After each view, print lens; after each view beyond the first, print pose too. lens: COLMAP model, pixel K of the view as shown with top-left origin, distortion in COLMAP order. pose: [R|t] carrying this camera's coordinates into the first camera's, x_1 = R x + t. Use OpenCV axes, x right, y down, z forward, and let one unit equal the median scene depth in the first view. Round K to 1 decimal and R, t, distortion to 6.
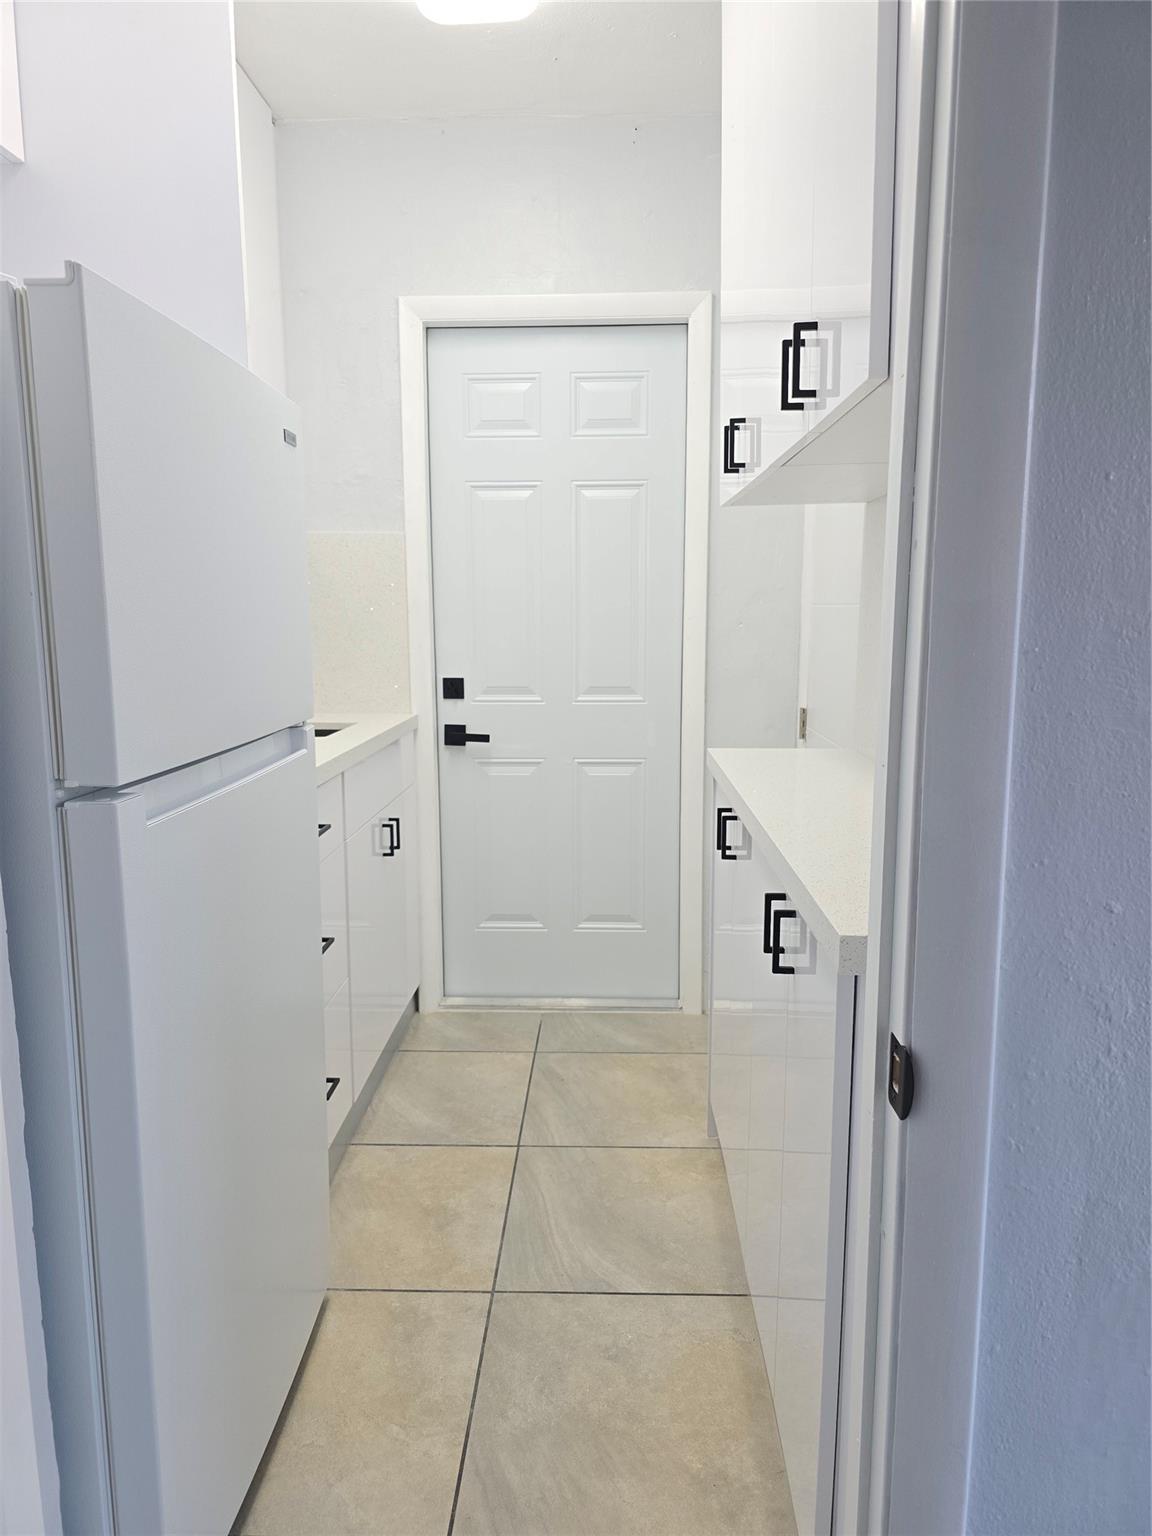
lens RADIAL K [[1032.0, 0, 576.8], [0, 1032.0, 767.7], [0, 0, 1]] dist [0.001339, 0.000110]
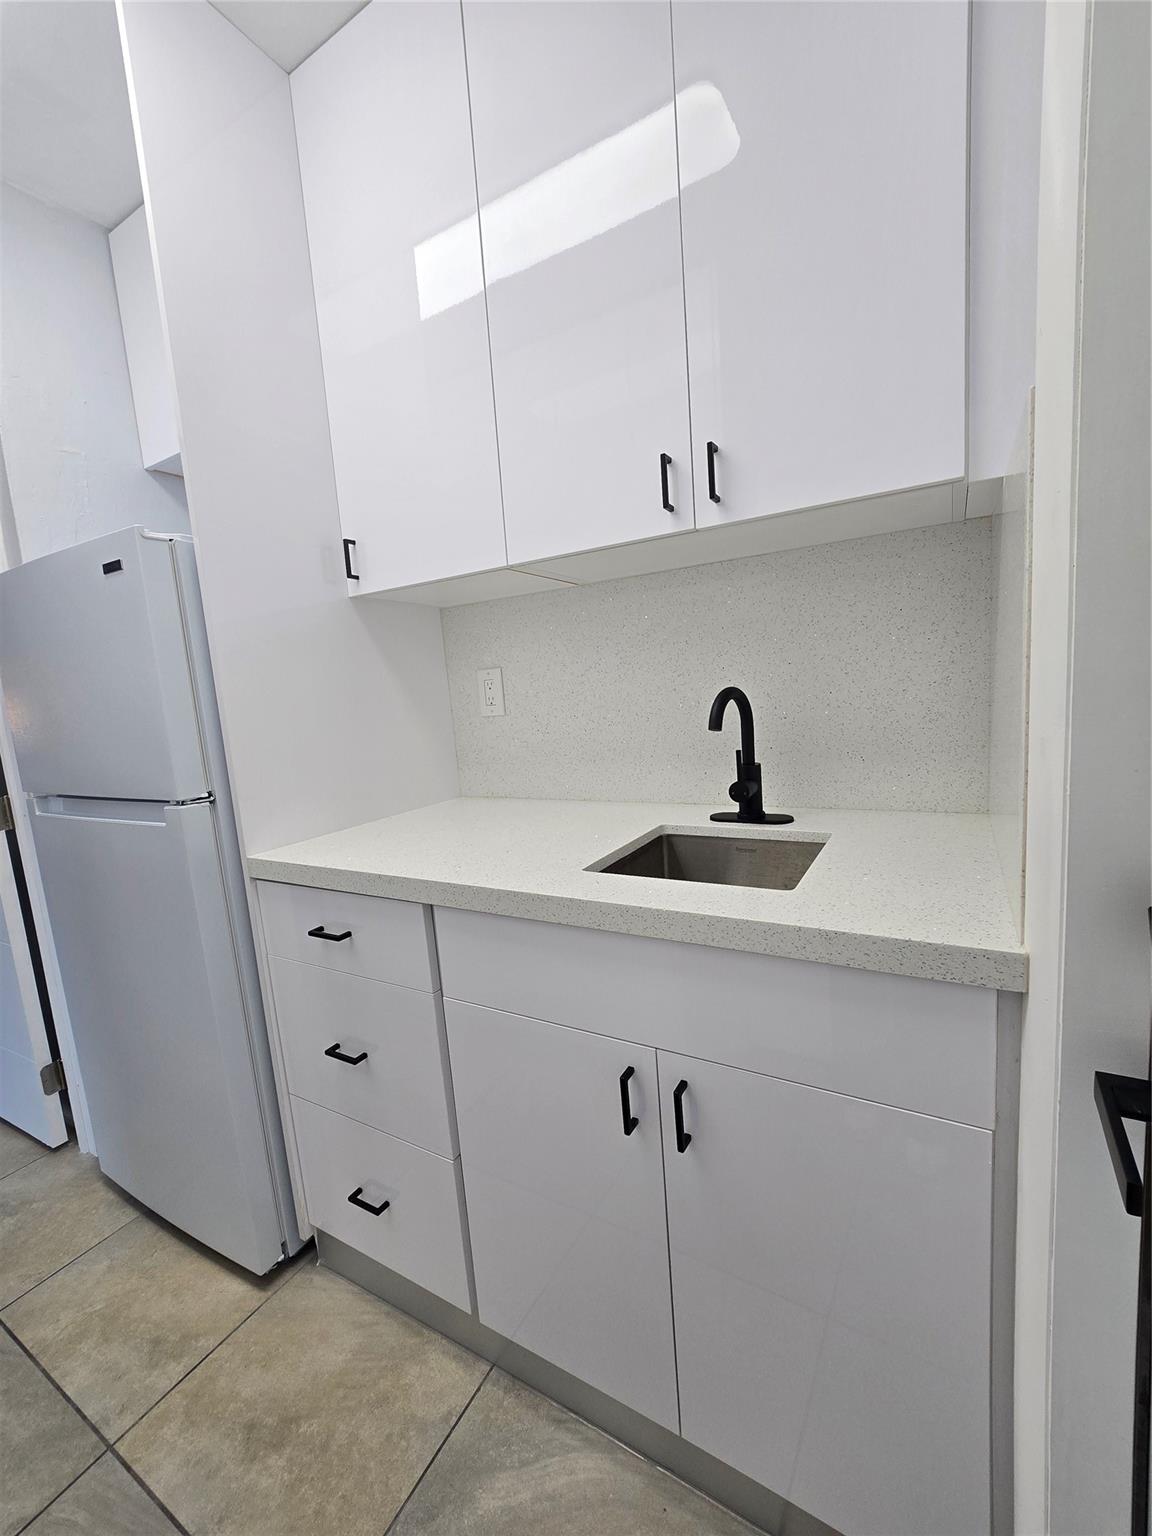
lens RADIAL K [[620.4, 0, 582.6], [0, 620.4, 768.4], [0, 0, 1]] dist [0.002301, 0.000354]
pose [[-0.463769, 0.153340, -0.872585, 0.114450], [-0.058702, 0.977425, 0.202963, -0.222836], [0.884010, 0.145350, -0.444298, 1.492793]]
